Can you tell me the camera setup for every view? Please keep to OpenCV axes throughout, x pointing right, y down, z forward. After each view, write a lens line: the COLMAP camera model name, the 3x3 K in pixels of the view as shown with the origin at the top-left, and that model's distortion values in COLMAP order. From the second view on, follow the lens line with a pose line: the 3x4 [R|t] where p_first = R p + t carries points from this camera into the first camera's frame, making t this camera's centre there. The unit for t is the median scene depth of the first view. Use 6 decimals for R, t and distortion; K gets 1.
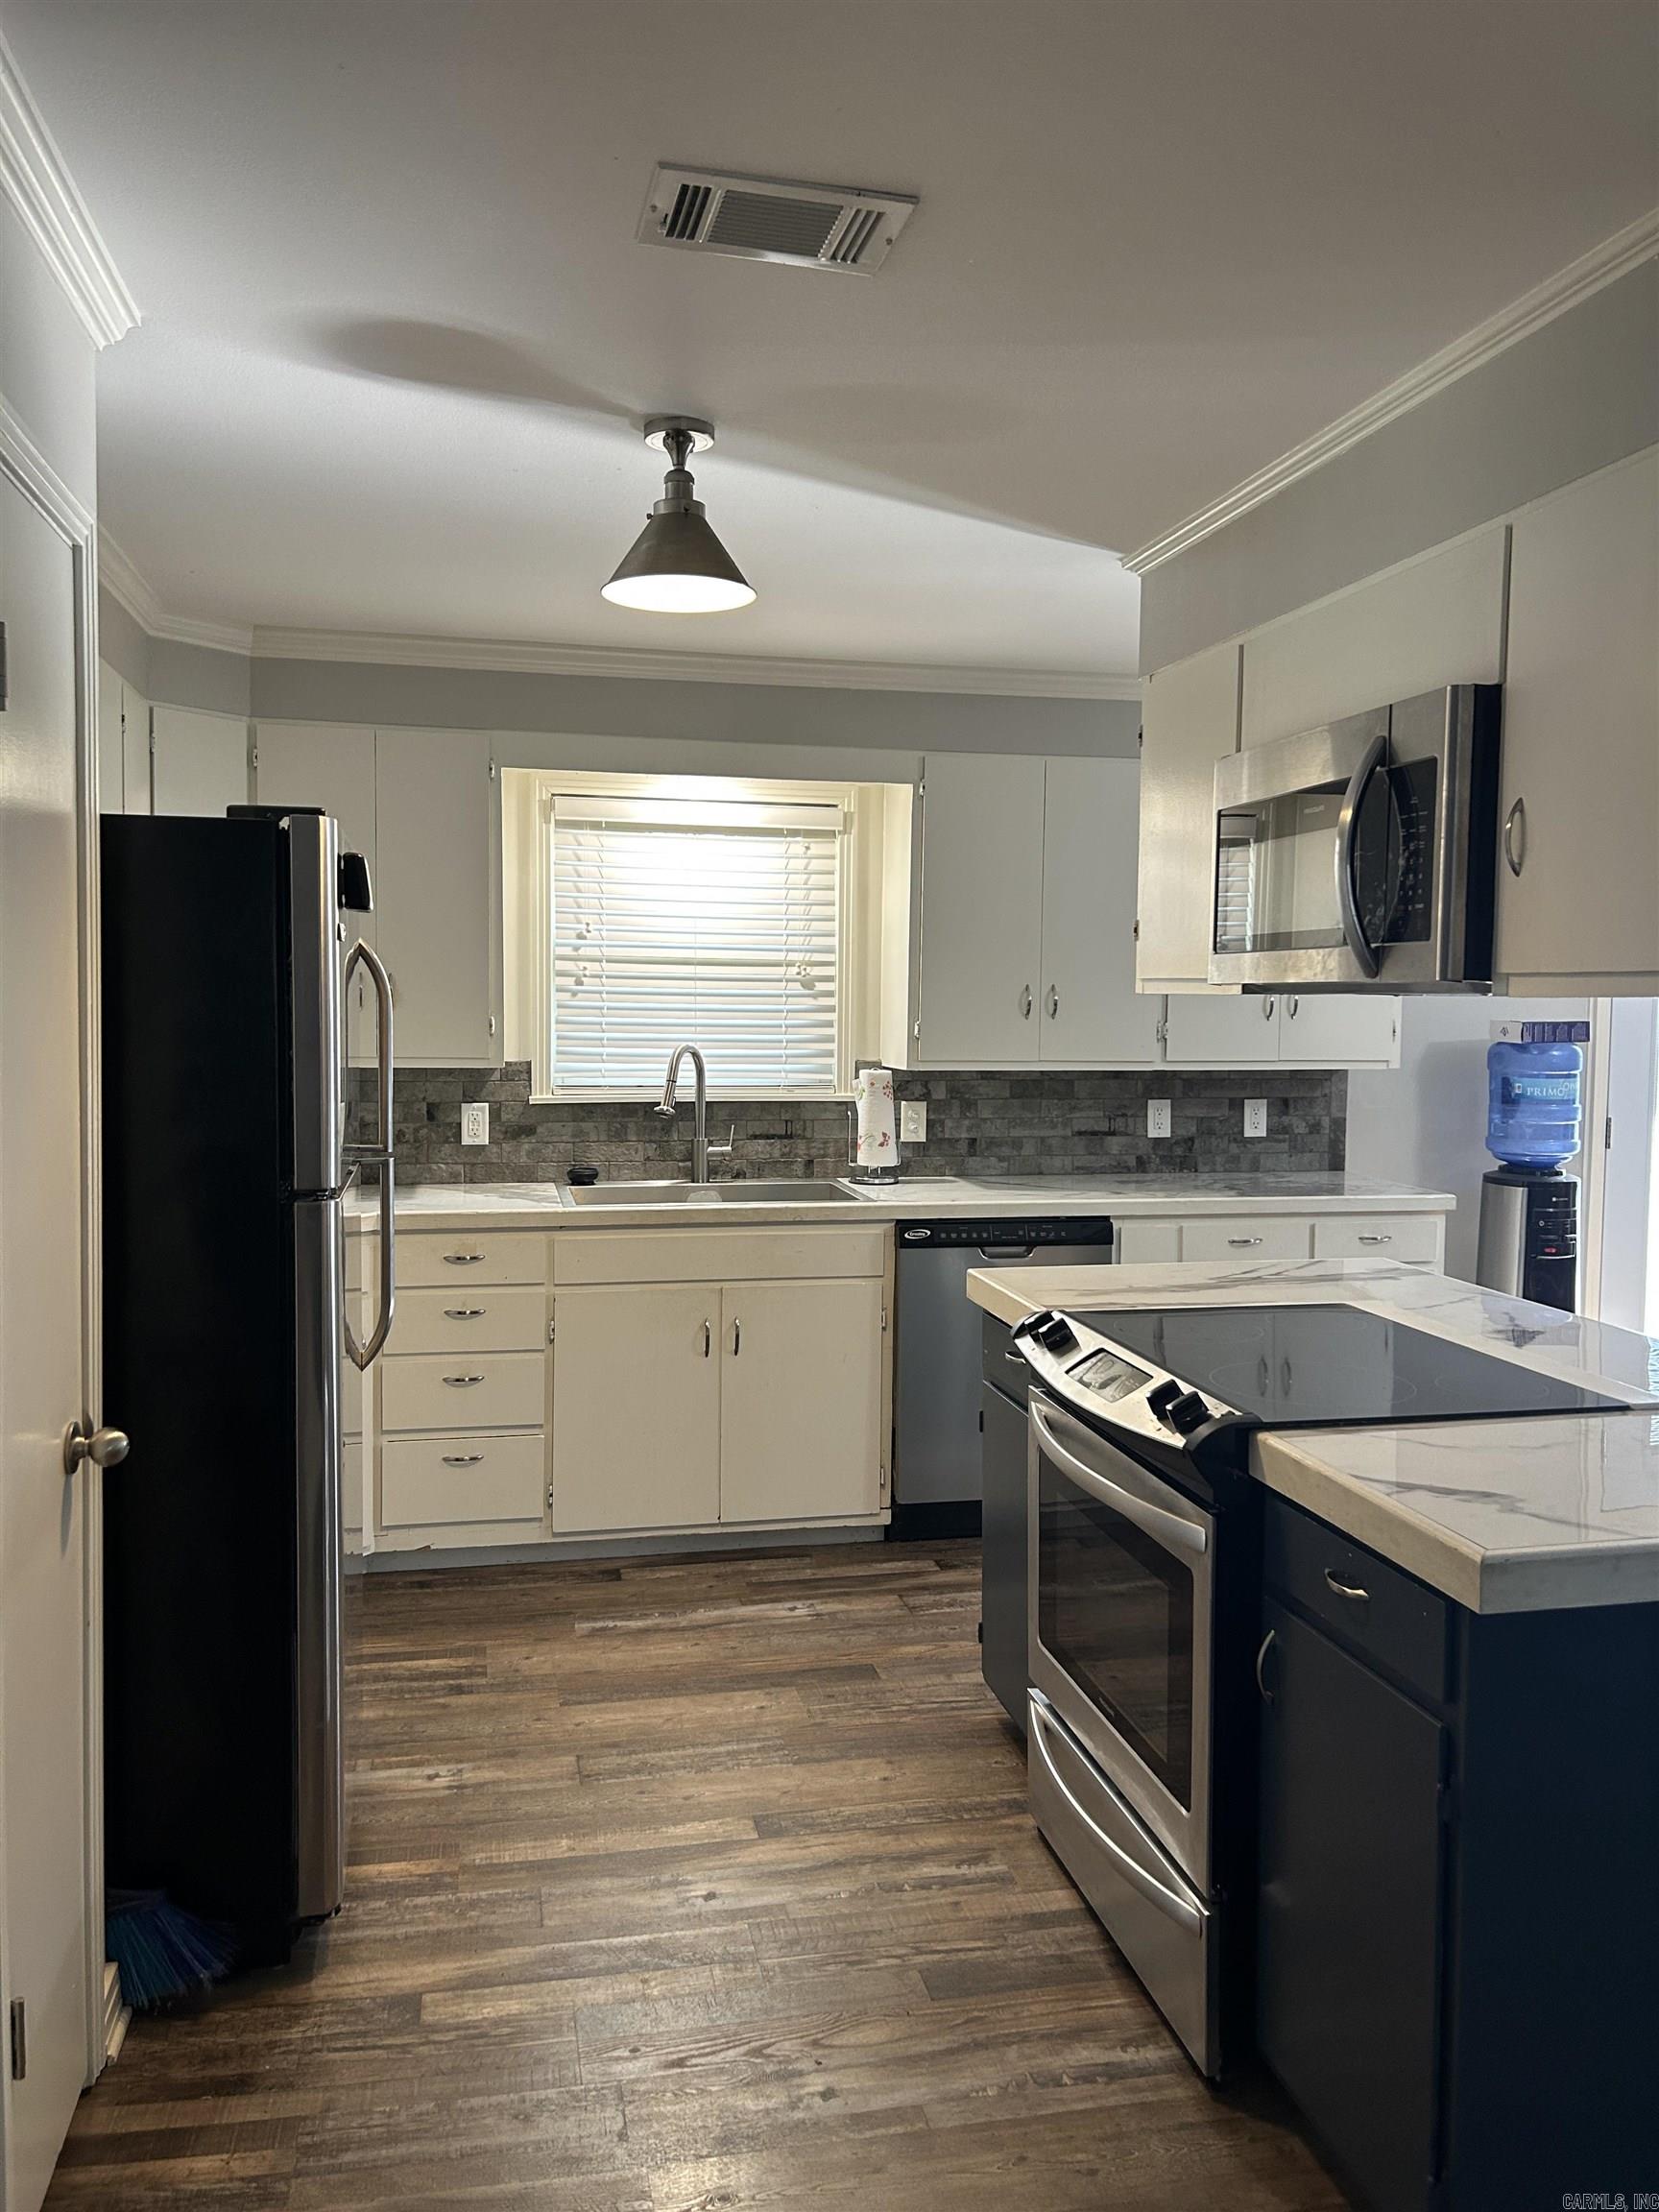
lens RADIAL K [[1673.6, 0, 818.3], [0, 1673.6, 1097.4], [0, 0, 1]] dist [0.047802, -0.055972]
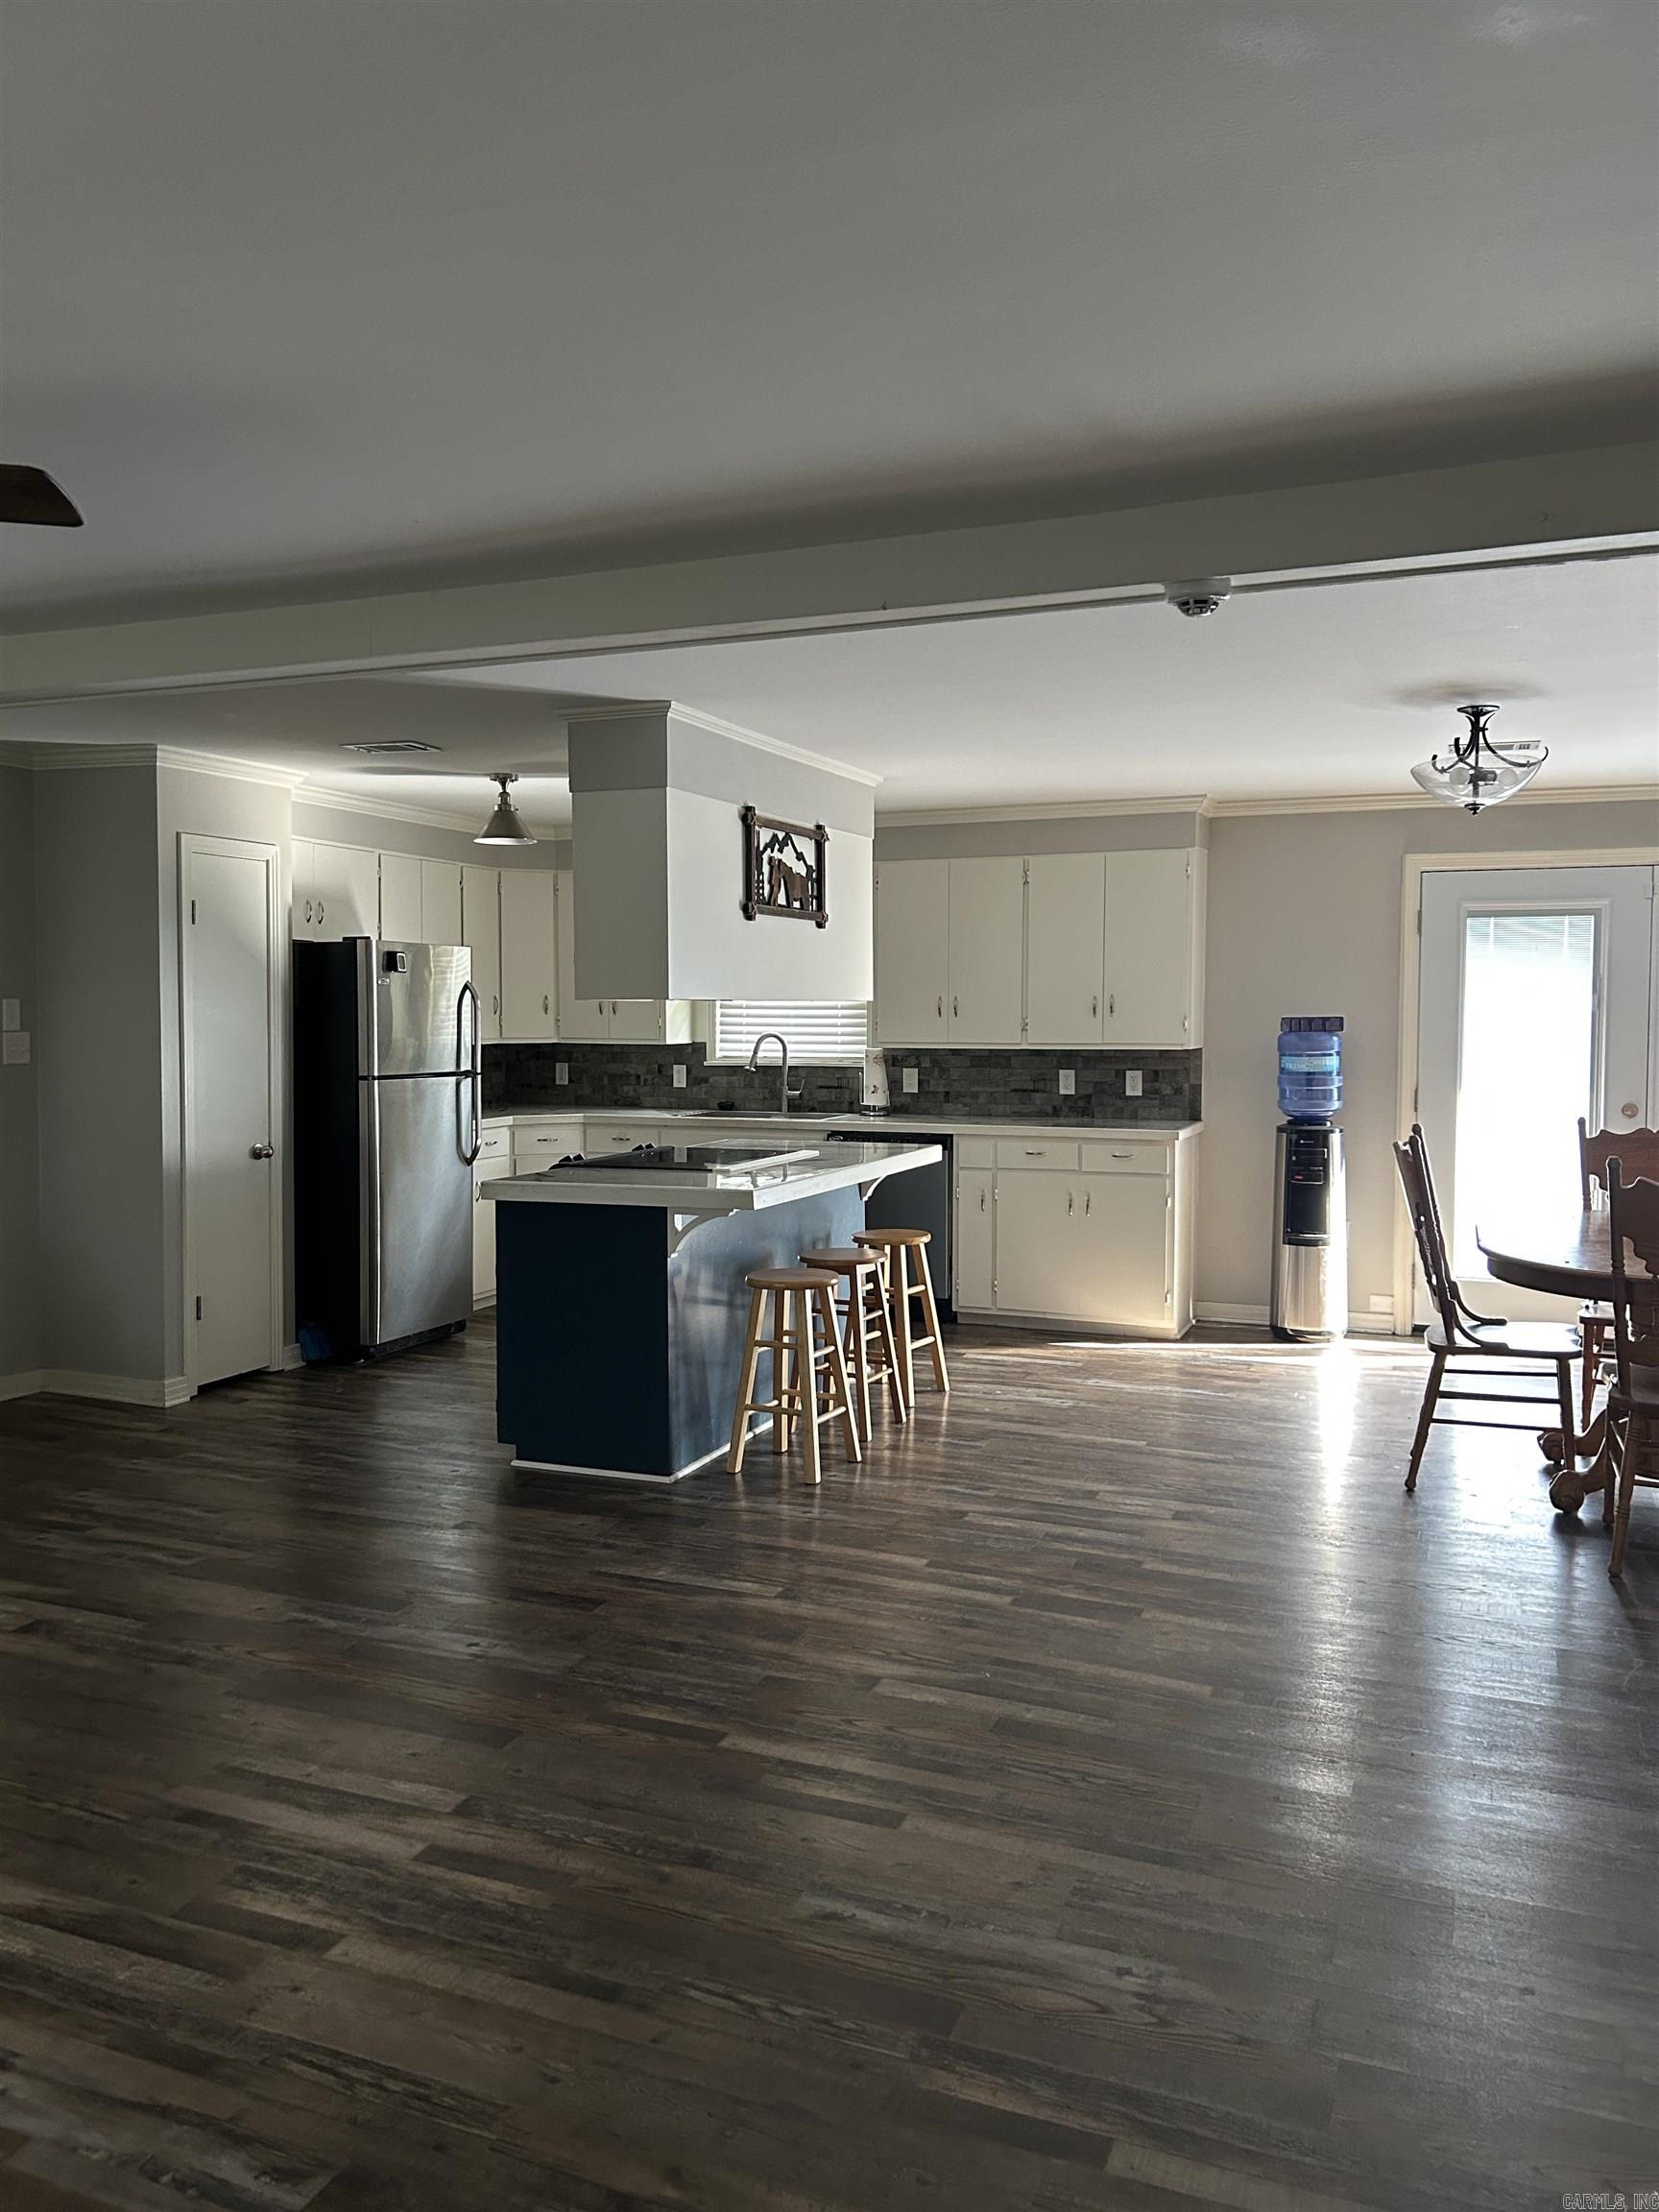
lens RADIAL K [[1673.6, 0, 807.2], [0, 1673.6, 1089.4], [0, 0, 1]] dist [0.047802, -0.055972]
pose [[0.823281, 0.017577, -0.567361, 1.111918], [-0.026485, 0.999621, -0.007462, 0.047117], [0.567015, 0.021170, 0.823435, -0.505156]]
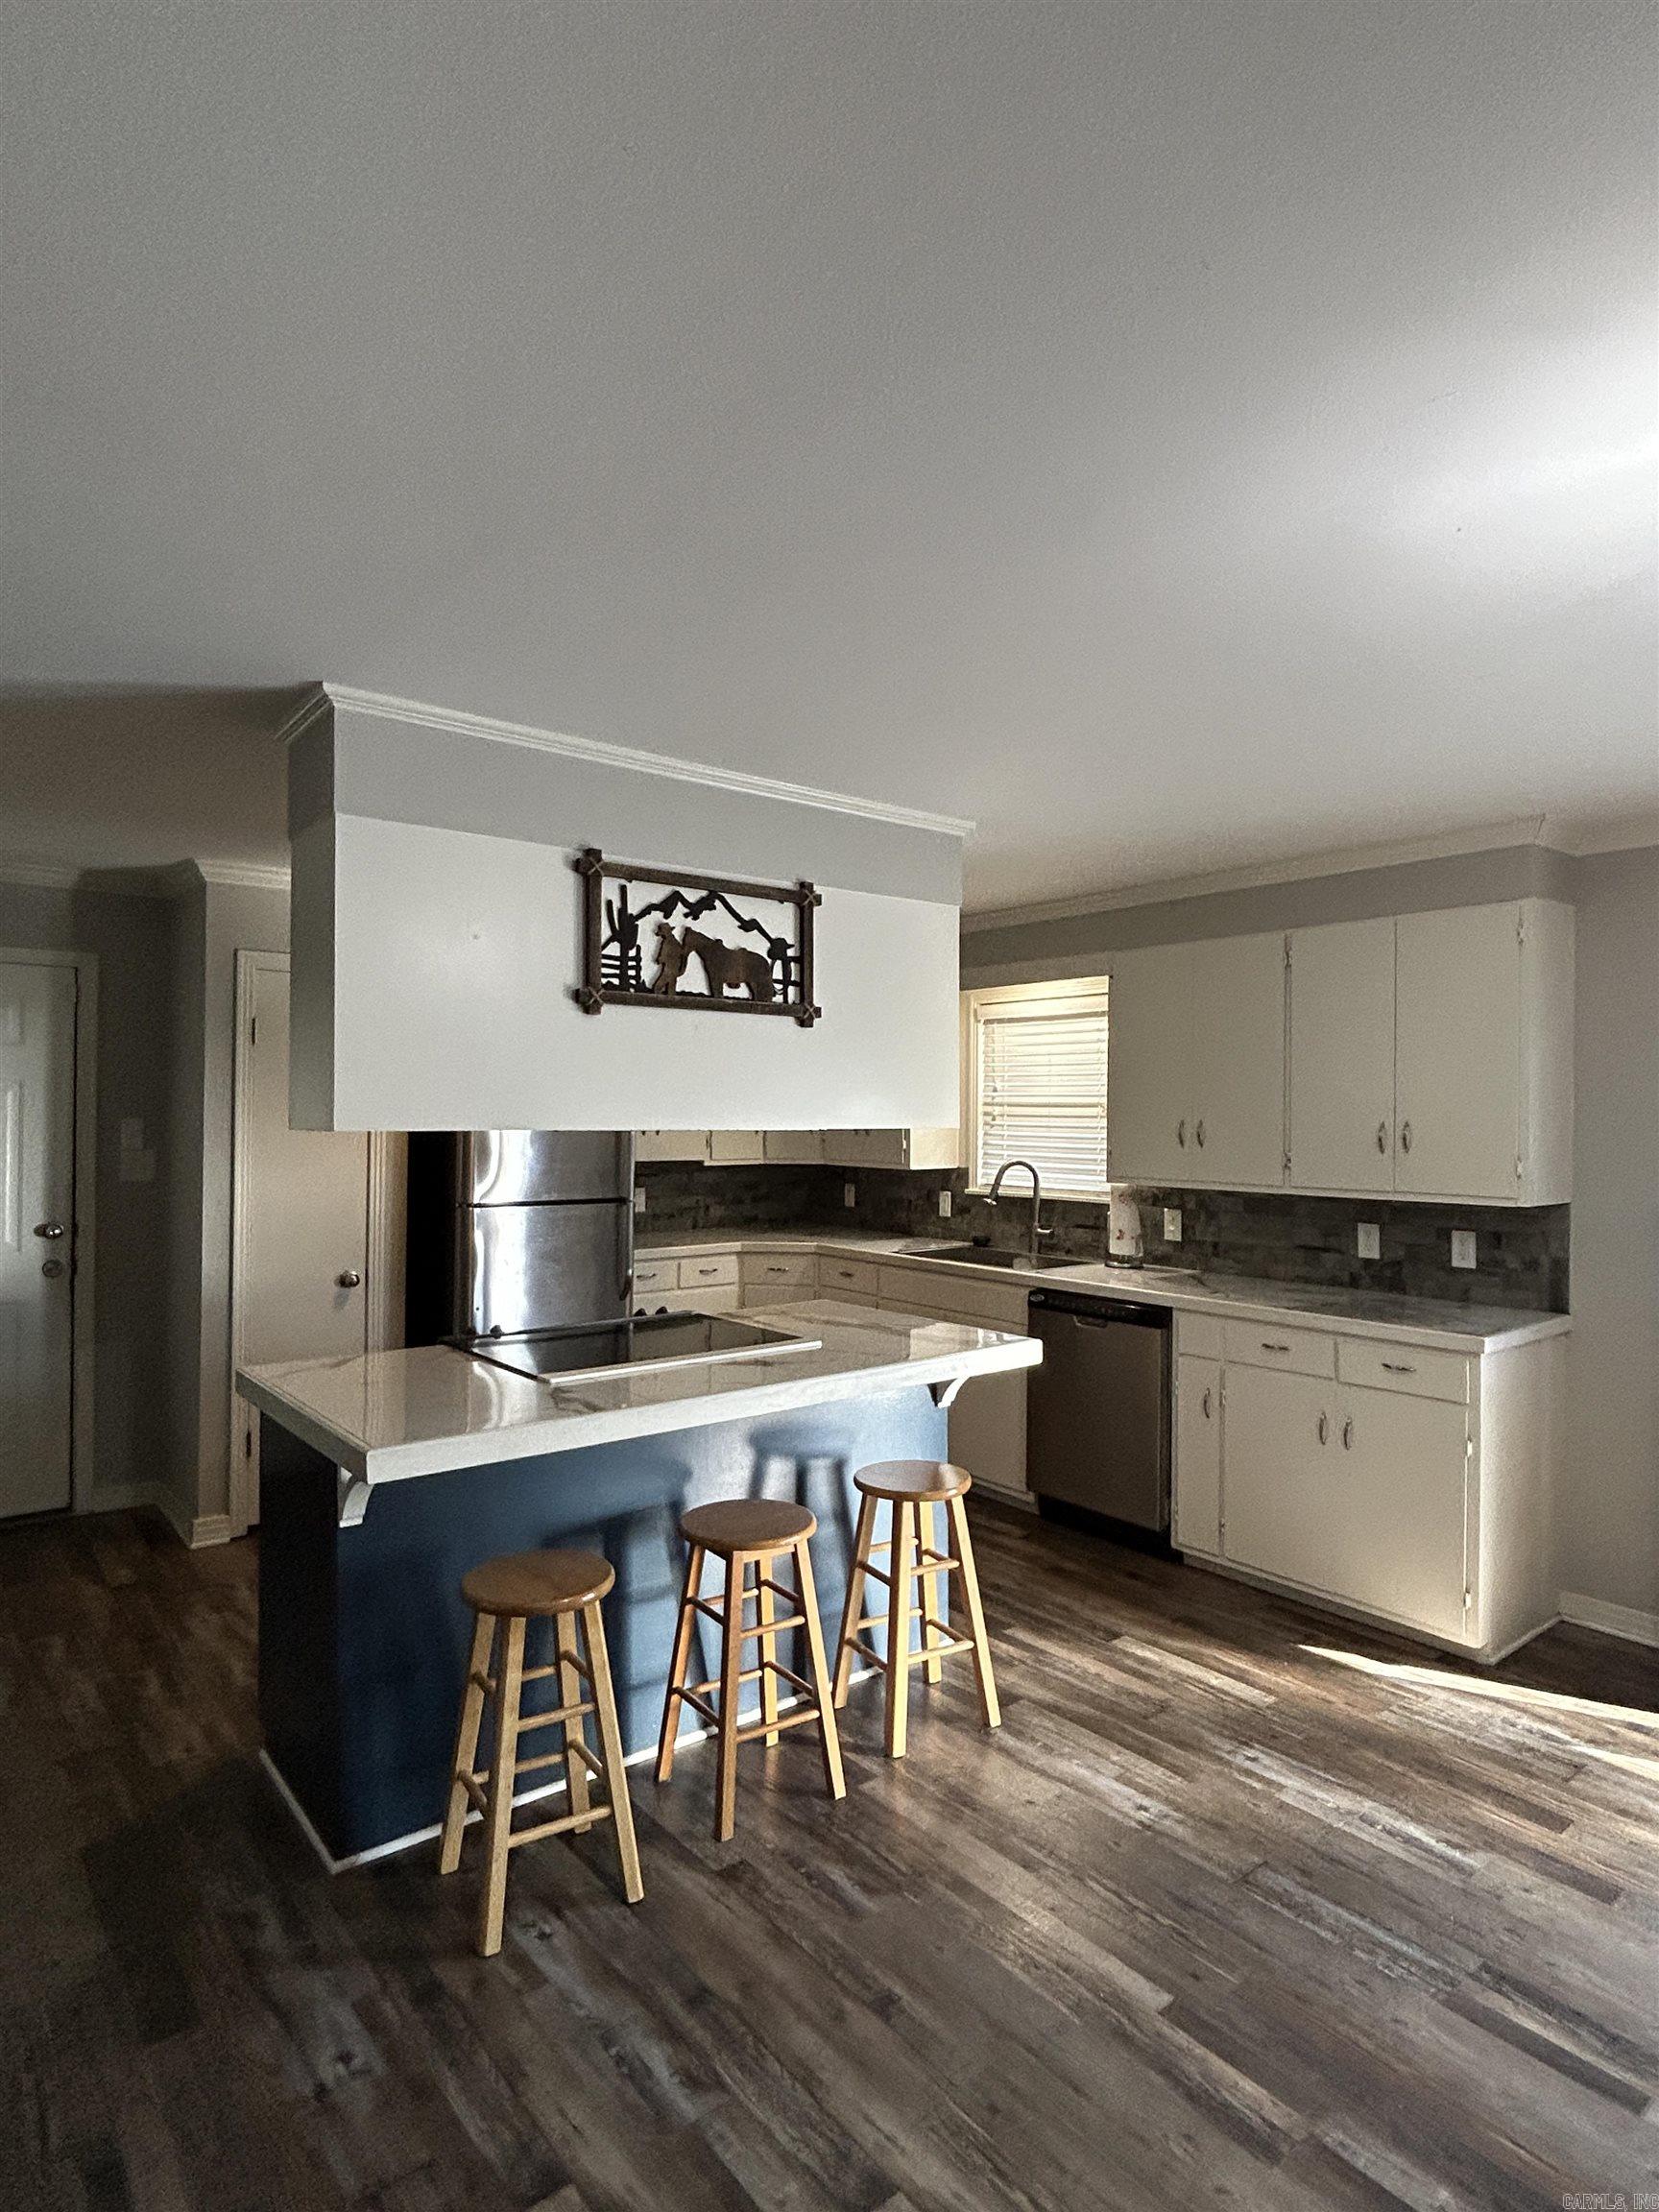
lens RADIAL K [[1217.8, 0, 830.9], [0, 1217.8, 1109.8], [0, 0, 1]] dist [-0.005043, 0.004613]
pose [[0.453283, -0.009325, -0.891318, 0.961410], [-0.057472, 0.997559, -0.039664, -0.026963], [0.889512, 0.069205, 0.451641, 0.399622]]
